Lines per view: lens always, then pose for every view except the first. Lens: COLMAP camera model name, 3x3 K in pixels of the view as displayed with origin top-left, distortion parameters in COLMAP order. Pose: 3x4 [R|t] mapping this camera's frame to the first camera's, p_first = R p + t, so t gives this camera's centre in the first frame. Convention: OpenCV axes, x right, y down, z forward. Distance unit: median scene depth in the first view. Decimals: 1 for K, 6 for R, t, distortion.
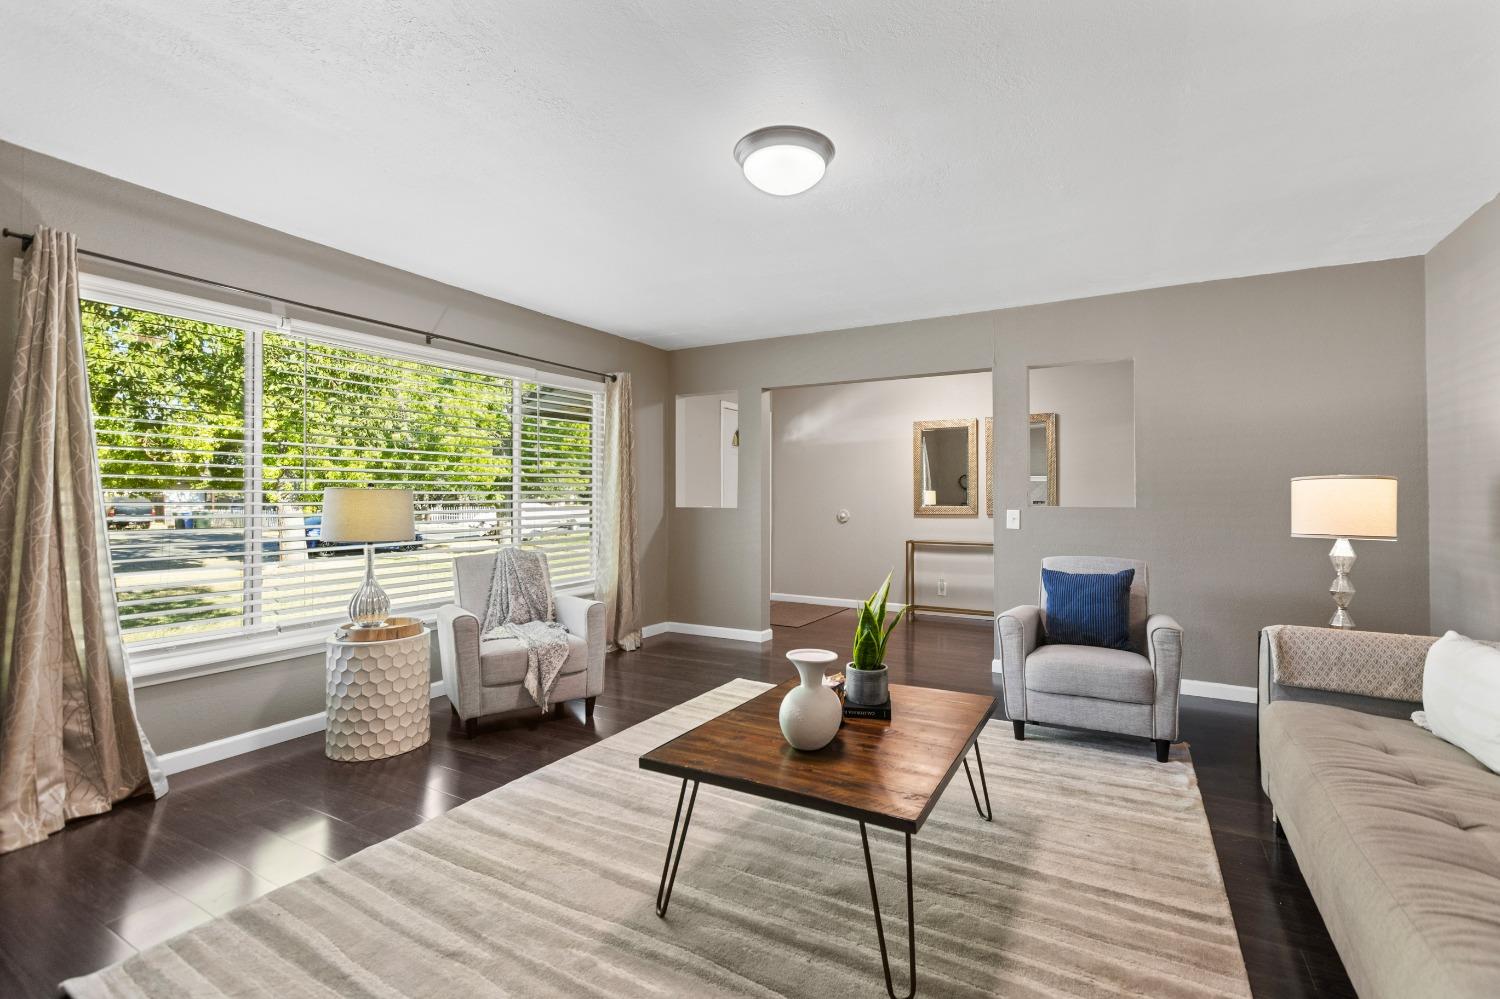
lens RADIAL K [[660.3, 0, 750.0], [0, 660.3, 499.5], [0, 0, 1]] dist [-0.001278, -0.000240]
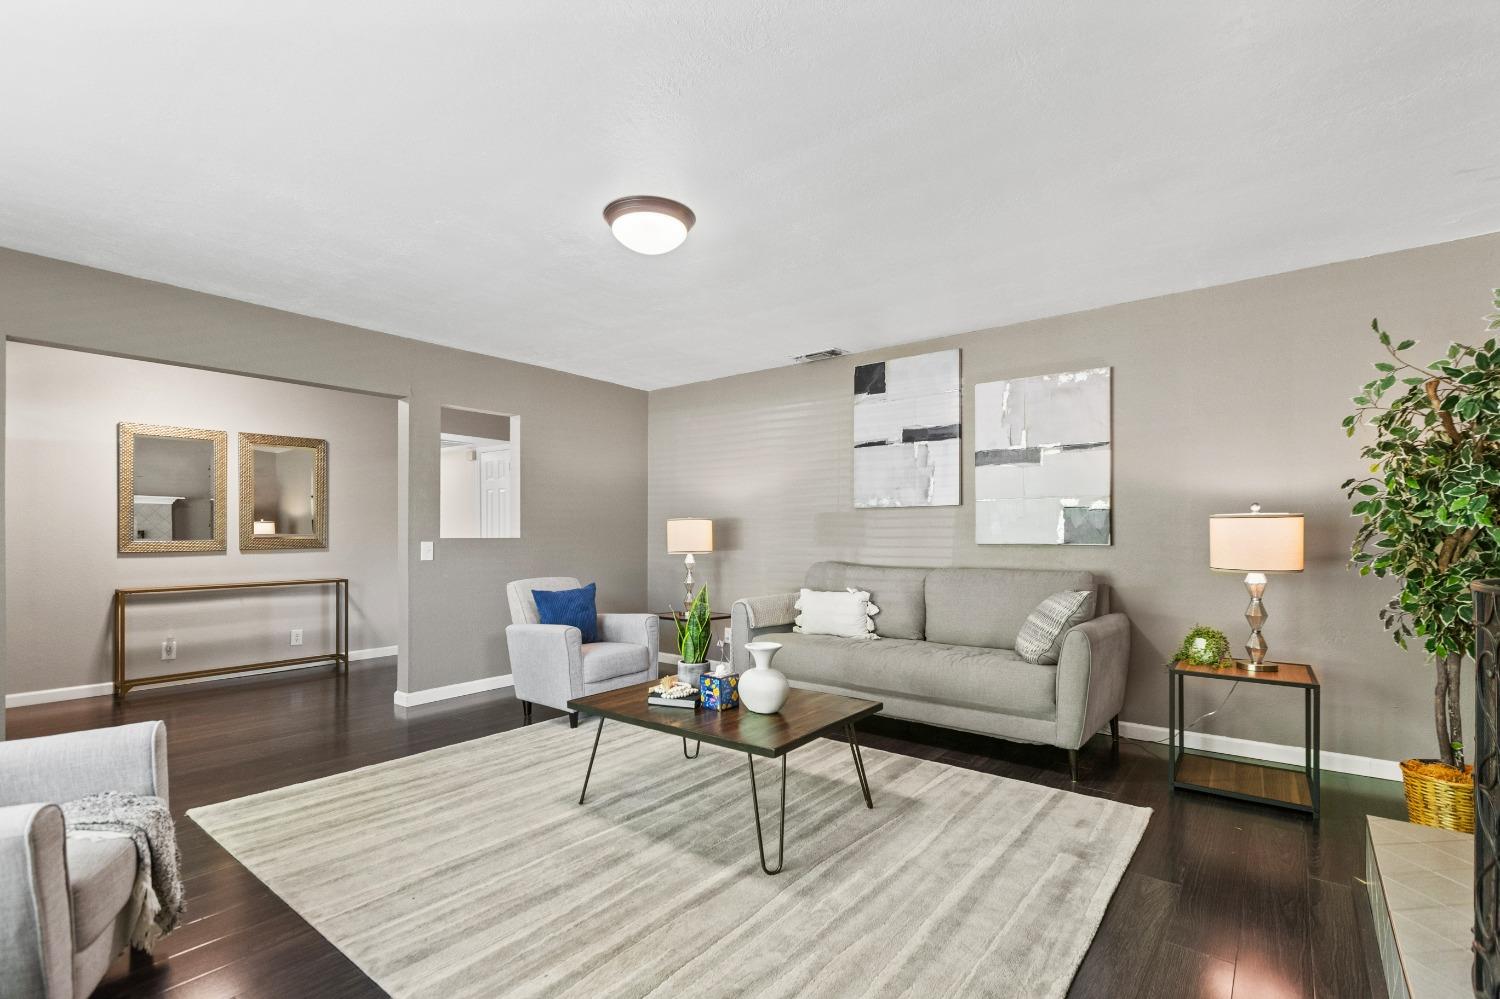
lens RADIAL K [[693.9, 0, 744.9], [0, 693.9, 534.8], [0, 0, 1]] dist [0.001470, 0.000203]
pose [[0.147831, 0.000465, 0.989013, -0.854327], [-0.000801, 1.000000, -0.000351, 0.009083], [-0.989012, -0.000741, 0.147831, 0.532180]]
